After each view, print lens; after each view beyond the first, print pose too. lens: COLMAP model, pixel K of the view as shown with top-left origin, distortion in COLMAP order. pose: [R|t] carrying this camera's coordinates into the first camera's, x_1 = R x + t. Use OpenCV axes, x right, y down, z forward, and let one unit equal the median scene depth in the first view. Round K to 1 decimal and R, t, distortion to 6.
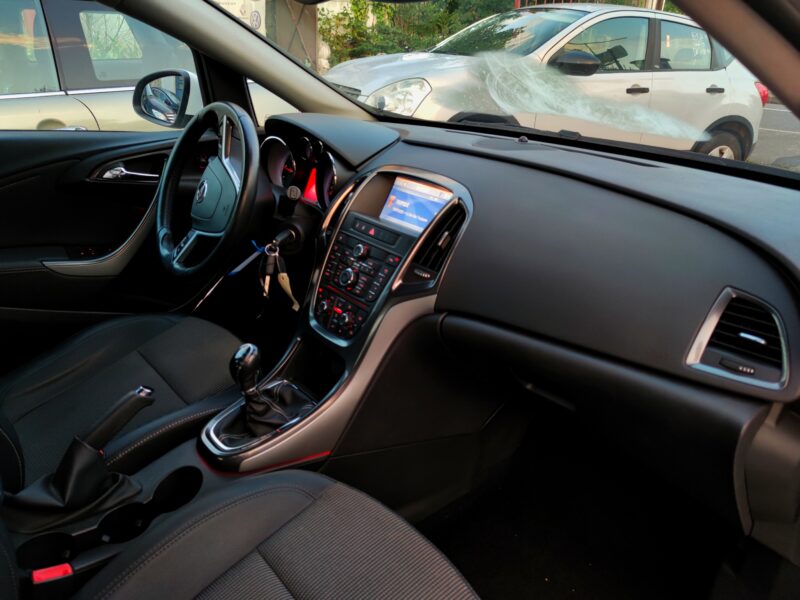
lens RADIAL K [[593.5, 0, 400.0], [0, 593.5, 300.0], [0, 0, 1]] dist [0.103666, -0.144885]
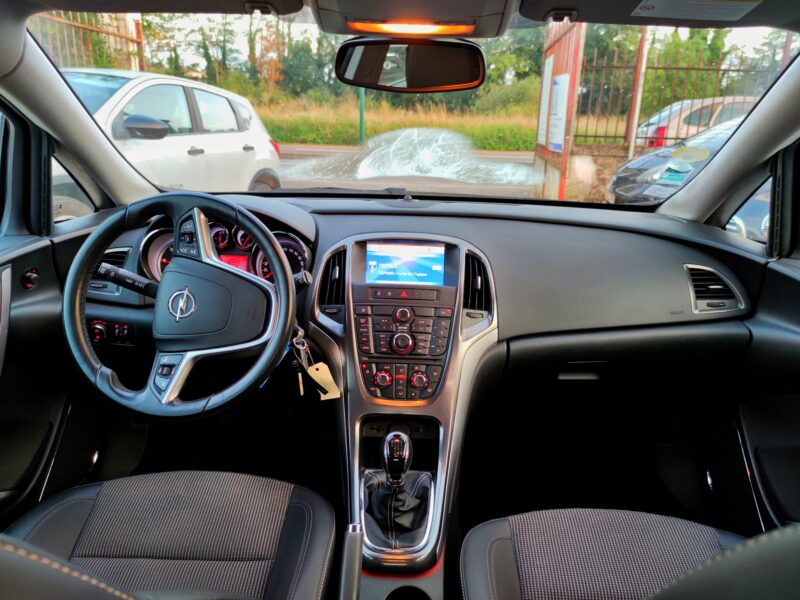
lens RADIAL K [[586.7, 0, 400.0], [0, 586.7, 300.0], [0, 0, 1]] dist [0.038229, -0.000829]
pose [[0.653637, -0.231130, 0.720651, -0.732506], [0.290144, 0.955996, 0.043448, -0.140553], [-0.698981, 0.180694, 0.691936, 0.269873]]
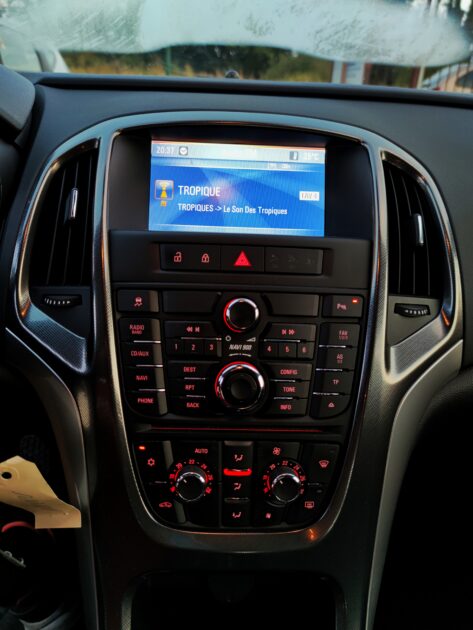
lens RADIAL K [[483.5, 0, 236.5], [0, 483.5, 315.0], [0, 0, 1]] dist [-0.000984, -0.006775]
pose [[0.603692, -0.340576, 0.720807, -0.280066], [0.284509, 0.936656, 0.204281, -0.137399], [-0.744722, 0.081753, 0.662349, 0.720346]]
